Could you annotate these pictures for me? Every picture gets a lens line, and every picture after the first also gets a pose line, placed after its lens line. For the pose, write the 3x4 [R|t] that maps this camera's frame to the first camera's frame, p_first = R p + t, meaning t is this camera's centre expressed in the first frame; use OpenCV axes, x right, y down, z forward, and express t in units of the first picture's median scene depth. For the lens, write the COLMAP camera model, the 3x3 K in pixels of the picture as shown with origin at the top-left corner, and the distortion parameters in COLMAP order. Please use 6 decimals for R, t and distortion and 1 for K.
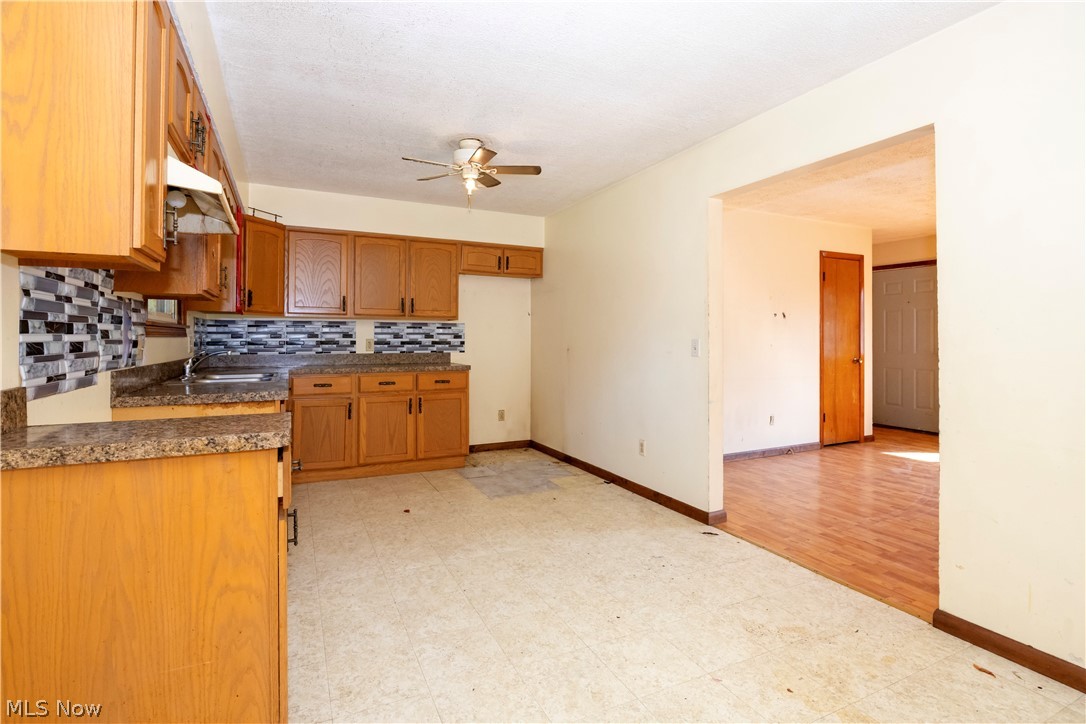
lens RADIAL K [[505.8, 0, 526.4], [0, 505.8, 331.7], [0, 0, 1]] dist [-0.004147, -0.000406]
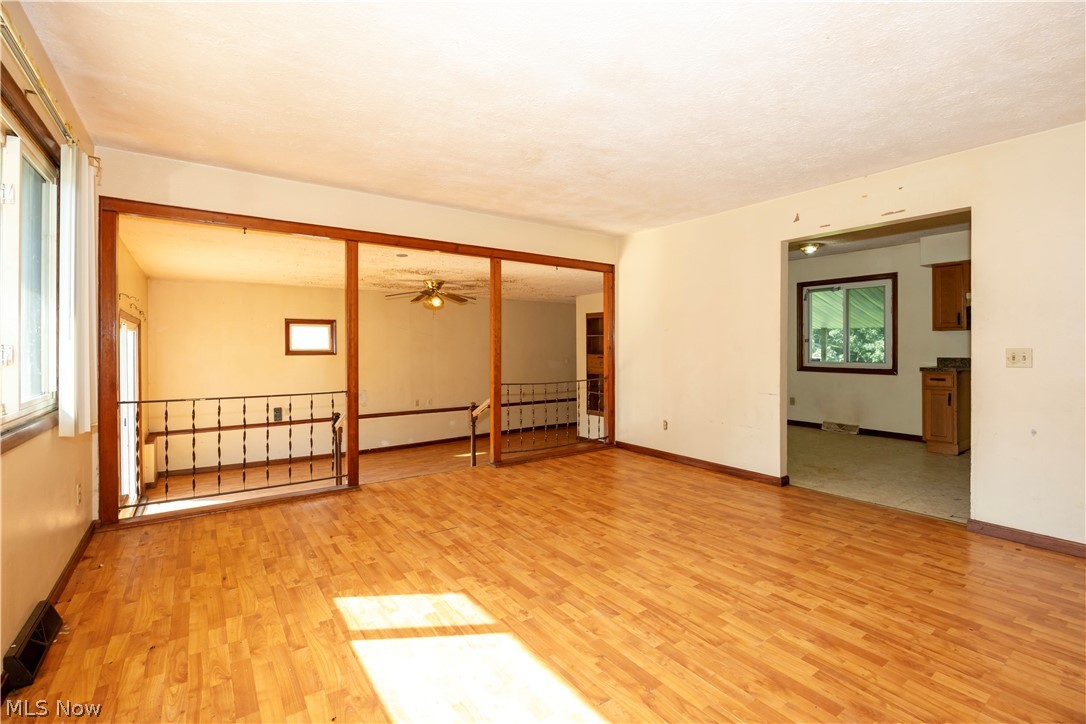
lens RADIAL K [[483.8, 0, 545.8], [0, 483.8, 355.1], [0, 0, 1]] dist [-0.010663, -0.000314]
pose [[-0.983282, 0.006818, -0.181960, 1.035485], [0.006916, 0.999976, 0.000098, 0.018545], [0.181957, -0.001162, -0.983306, 1.332555]]
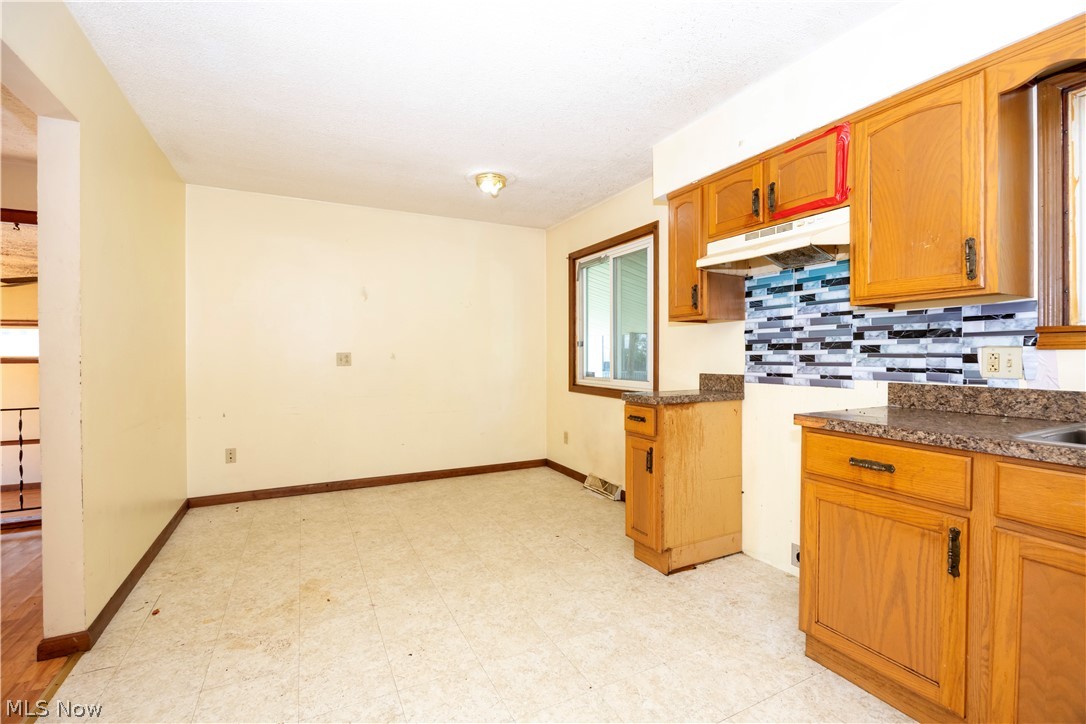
lens RADIAL K [[483.8, 0, 545.8], [0, 483.8, 355.1], [0, 0, 1]] dist [-0.010663, -0.000314]
pose [[-0.999454, 0.000535, -0.033042, -0.017682], [0.001027, 0.999889, -0.014867, 0.015835], [0.033031, -0.014893, -0.999343, 0.928512]]
